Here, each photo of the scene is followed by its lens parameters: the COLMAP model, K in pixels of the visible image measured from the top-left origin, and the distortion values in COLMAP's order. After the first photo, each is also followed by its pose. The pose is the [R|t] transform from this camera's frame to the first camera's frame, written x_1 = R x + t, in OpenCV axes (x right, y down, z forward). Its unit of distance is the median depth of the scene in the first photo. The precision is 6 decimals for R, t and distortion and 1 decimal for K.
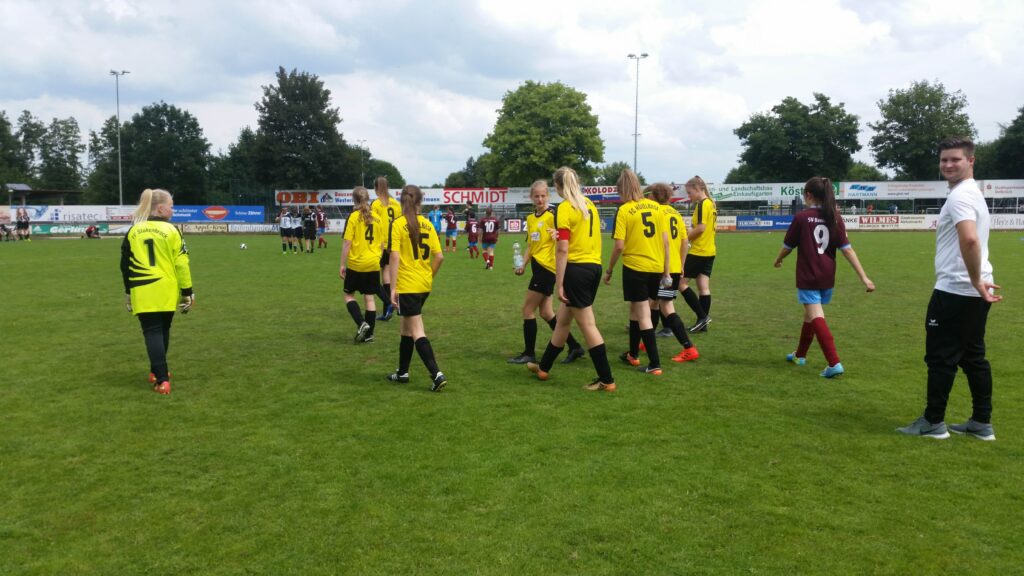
lens RADIAL K [[869.5, 0, 530.7], [0, 869.5, 291.4], [0, 0, 1]] dist [0.046463, -0.101715]
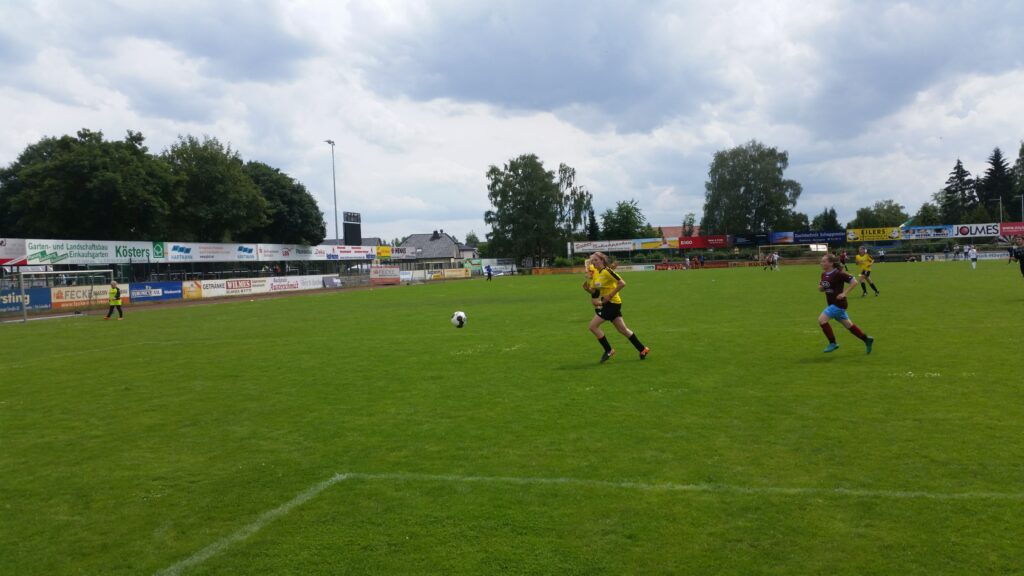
lens RADIAL K [[869.5, 0, 514.7], [0, 869.5, 285.7], [0, 0, 1]] dist [0.046463, -0.101715]
pose [[0.118129, -0.020432, 0.992788, -0.432185], [0.110958, 0.993799, 0.007250, -0.051500], [-0.986779, 0.109301, 0.119664, 0.565111]]
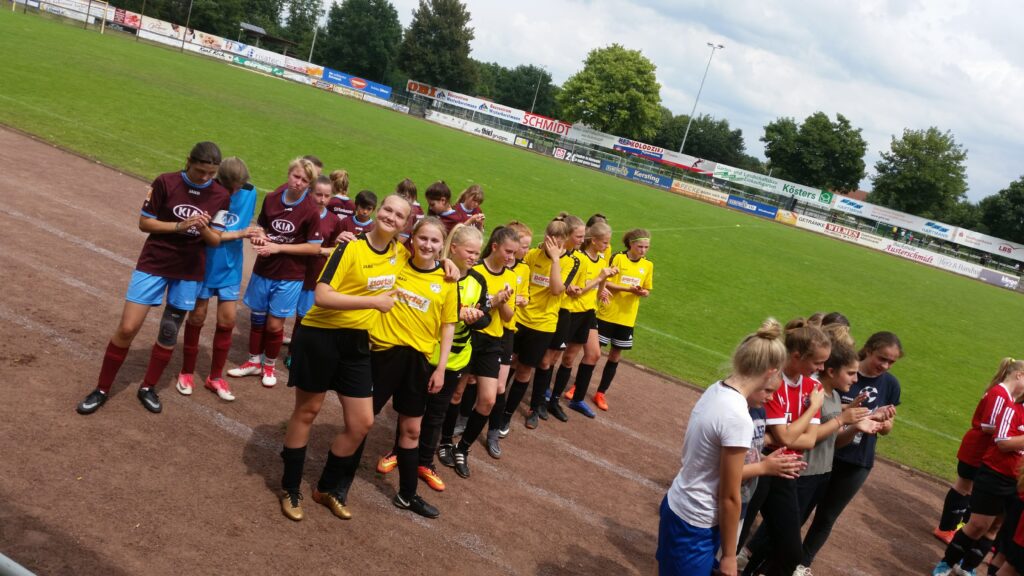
lens RADIAL K [[869.5, 0, 505.8], [0, 869.5, 288.8], [0, 0, 1]] dist [0.046463, -0.101715]
pose [[0.917207, 0.313365, -0.246036, 0.275833], [-0.298901, 0.949534, 0.095093, 0.014473], [0.263418, -0.013680, 0.964585, -0.230590]]
